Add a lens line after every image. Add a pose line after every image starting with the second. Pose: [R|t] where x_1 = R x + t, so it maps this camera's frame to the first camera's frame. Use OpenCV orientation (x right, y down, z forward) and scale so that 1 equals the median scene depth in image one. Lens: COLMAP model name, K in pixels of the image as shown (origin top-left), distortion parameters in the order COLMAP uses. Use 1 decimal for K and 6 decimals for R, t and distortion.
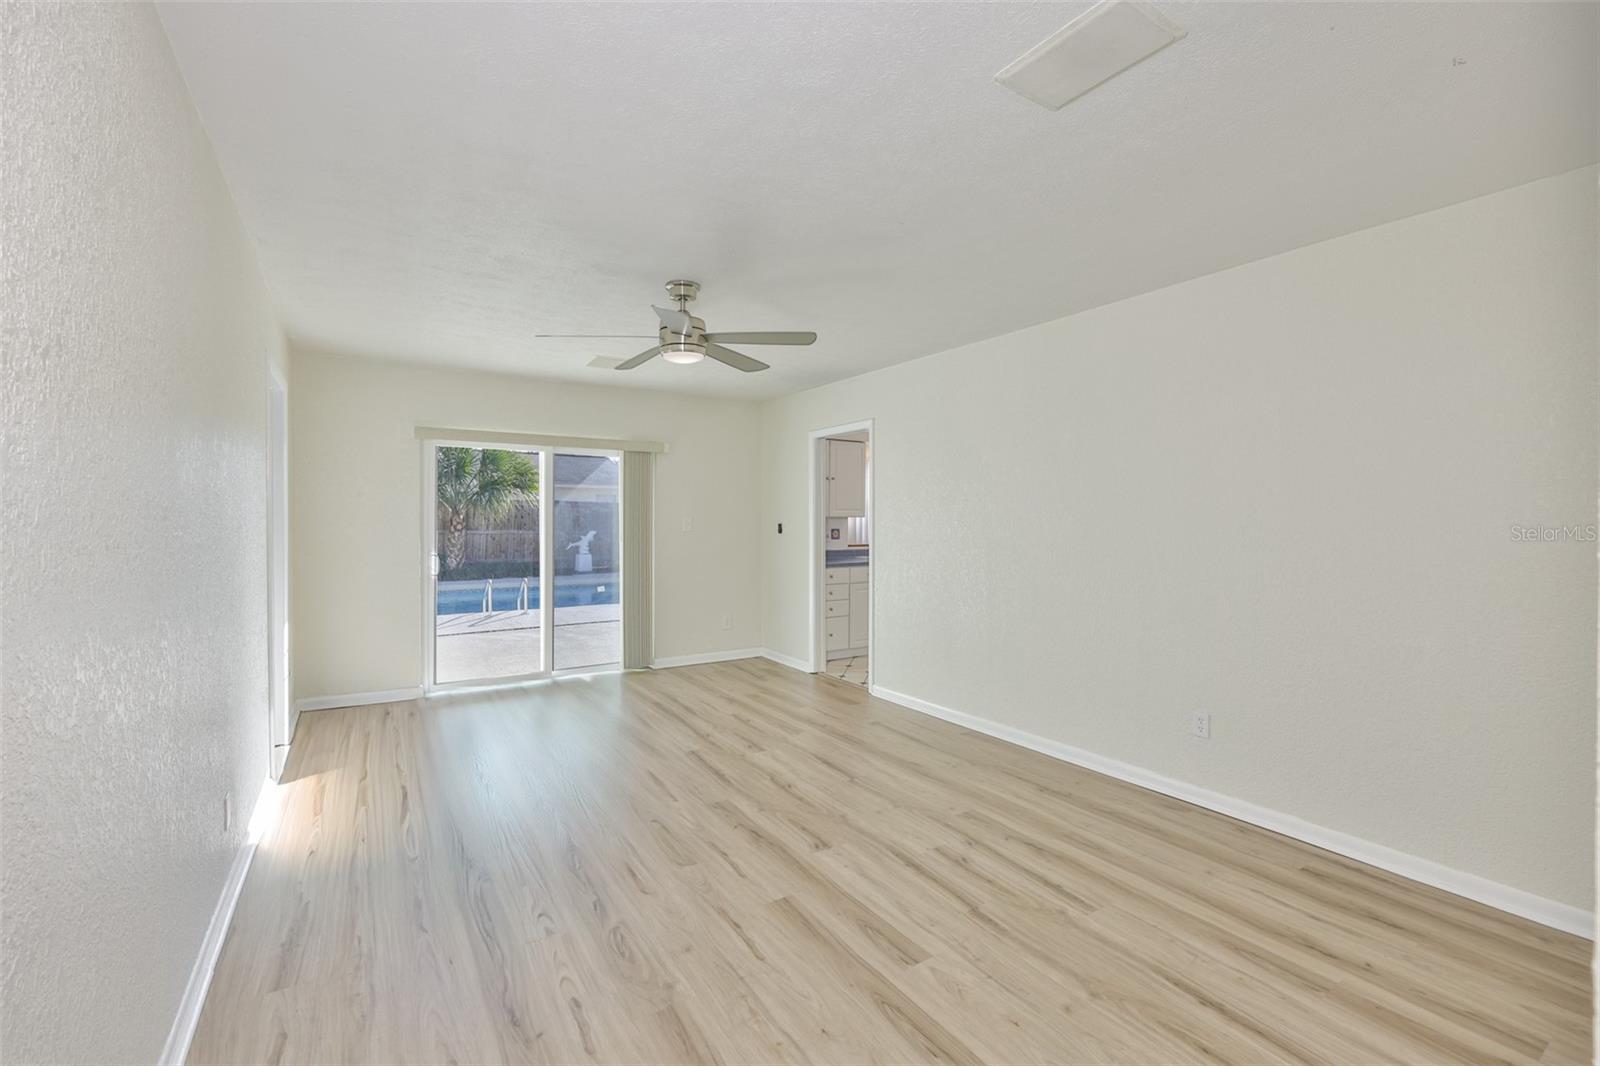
lens RADIAL K [[684.9, 0, 805.4], [0, 684.9, 520.2], [0, 0, 1]] dist [-0.010987, 0.002828]
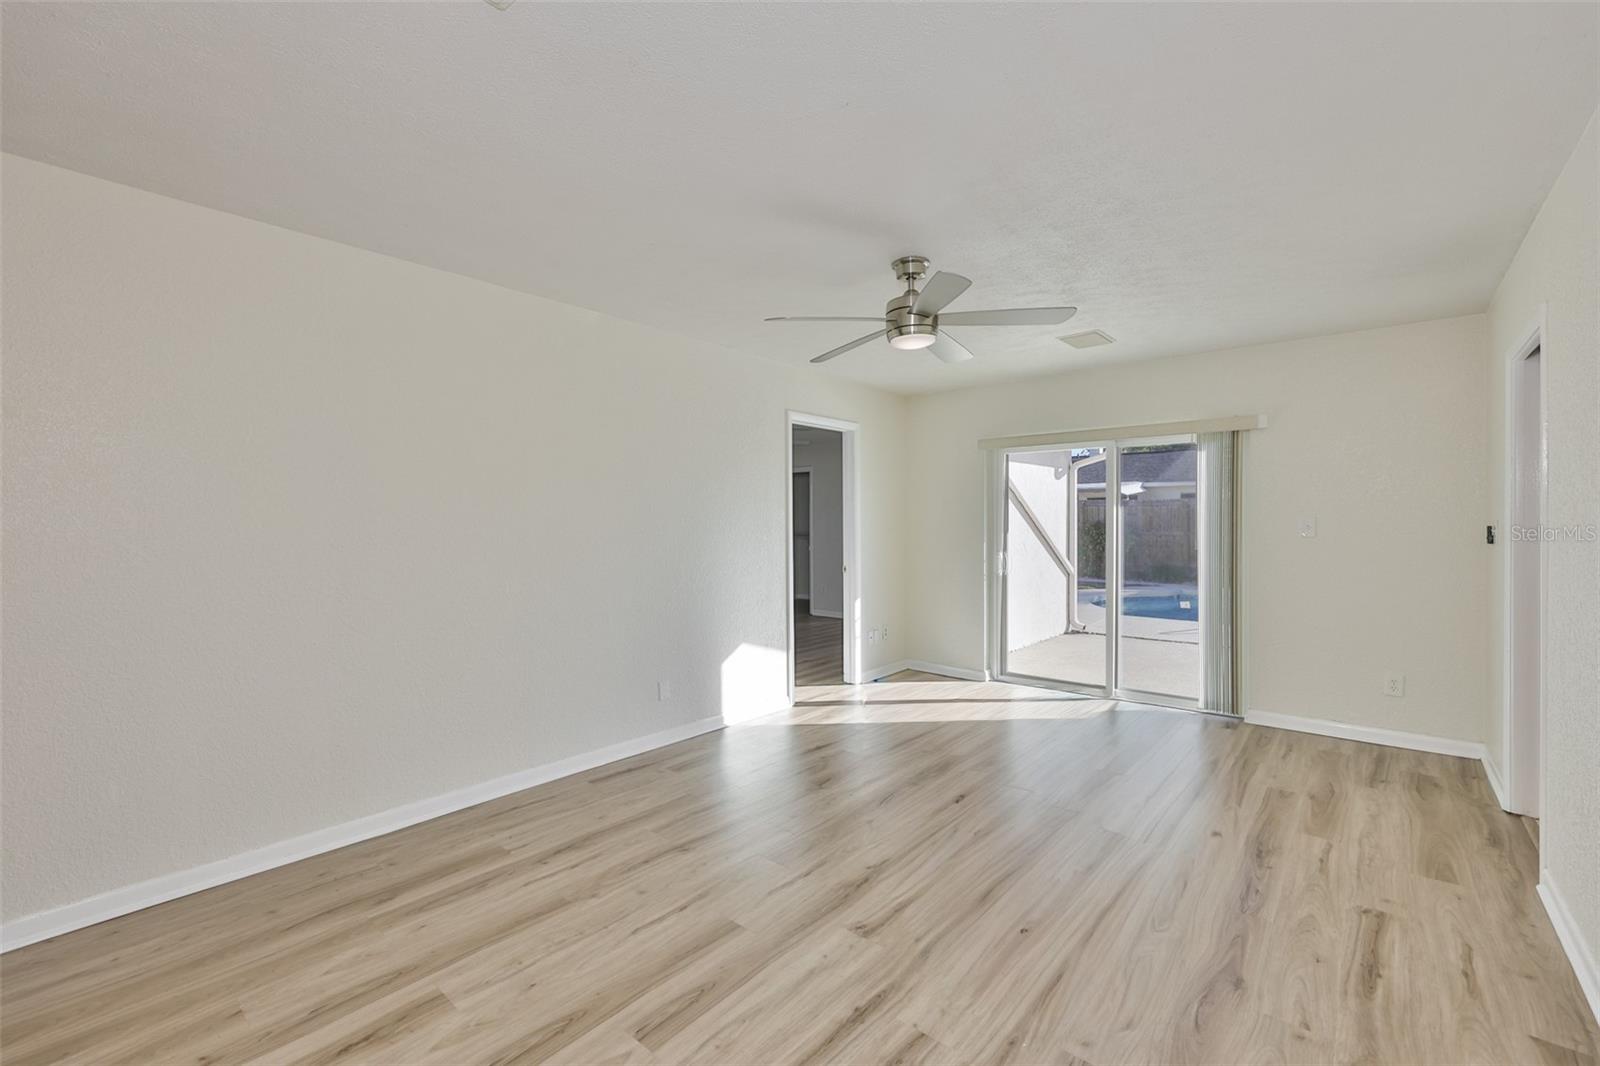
lens RADIAL K [[684.9, 0, 783.6], [0, 684.9, 519.1], [0, 0, 1]] dist [-0.010987, 0.002828]
pose [[0.266522, -0.001908, -0.963827, 0.687981], [0.004556, 0.999989, -0.000720, -0.001342], [0.963818, -0.004200, 0.266528, 0.630773]]
